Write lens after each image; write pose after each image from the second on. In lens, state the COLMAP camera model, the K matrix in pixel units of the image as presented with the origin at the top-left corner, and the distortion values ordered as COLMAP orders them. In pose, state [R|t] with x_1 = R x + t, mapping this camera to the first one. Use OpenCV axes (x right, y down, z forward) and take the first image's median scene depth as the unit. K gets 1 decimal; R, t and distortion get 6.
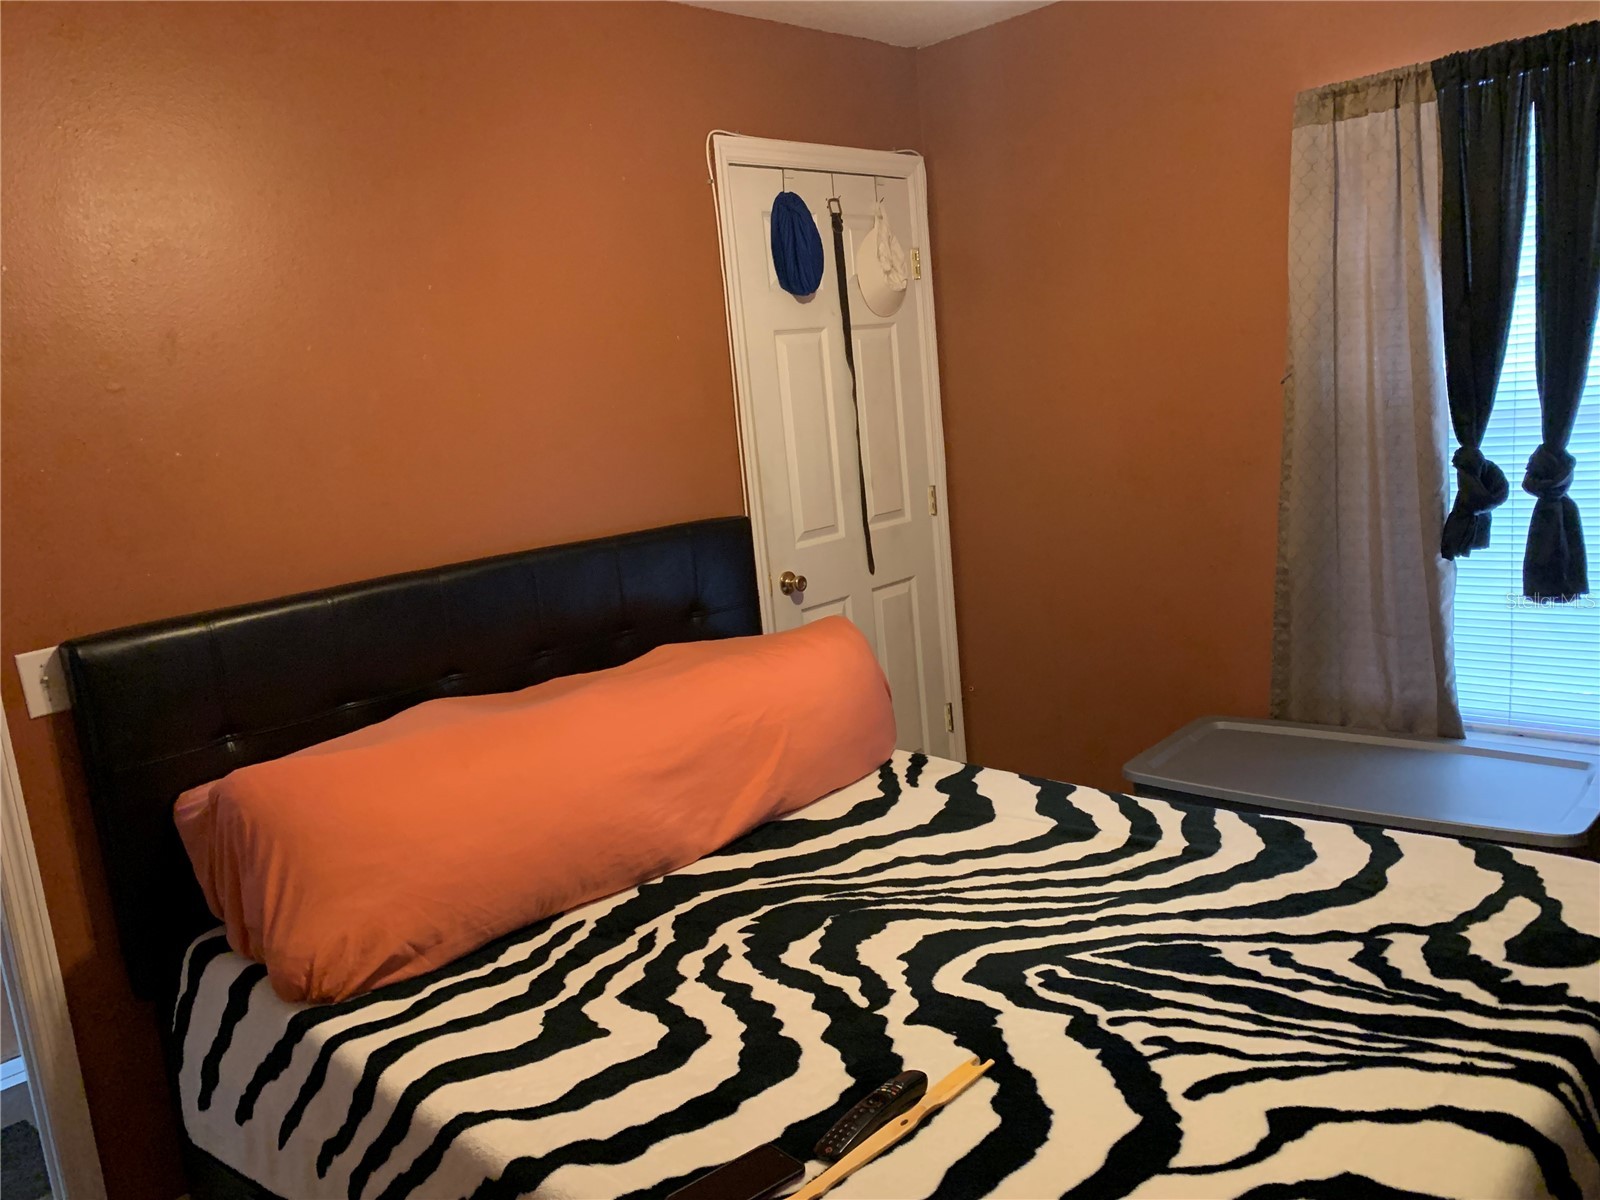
lens RADIAL K [[1250.5, 0, 807.2], [0, 1250.5, 603.8], [0, 0, 1]] dist [0.022501, 0.015326]
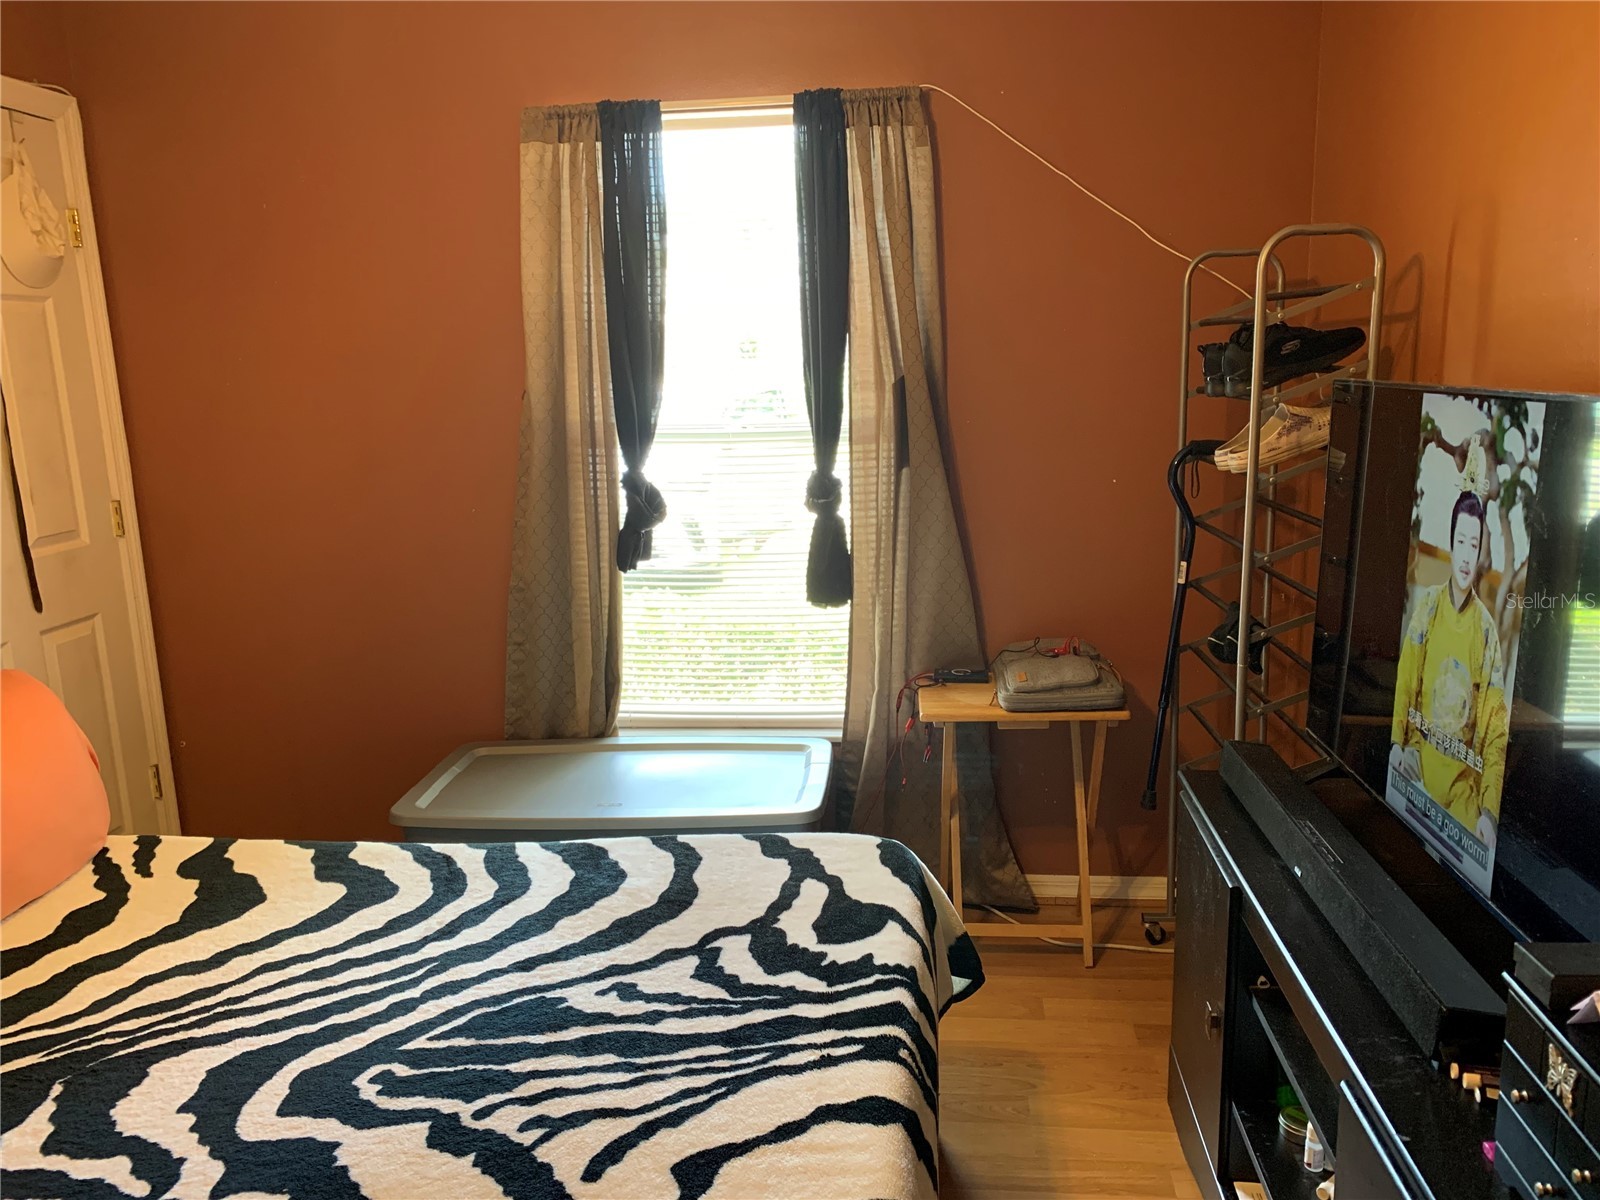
lens RADIAL K [[1250.5, 0, 795.6], [0, 1250.5, 587.9], [0, 0, 1]] dist [0.022501, 0.015326]
pose [[0.800476, -0.040191, 0.598016, -0.068456], [0.058425, 0.998230, -0.011117, -0.004411], [-0.596511, 0.043838, 0.801407, 0.134119]]
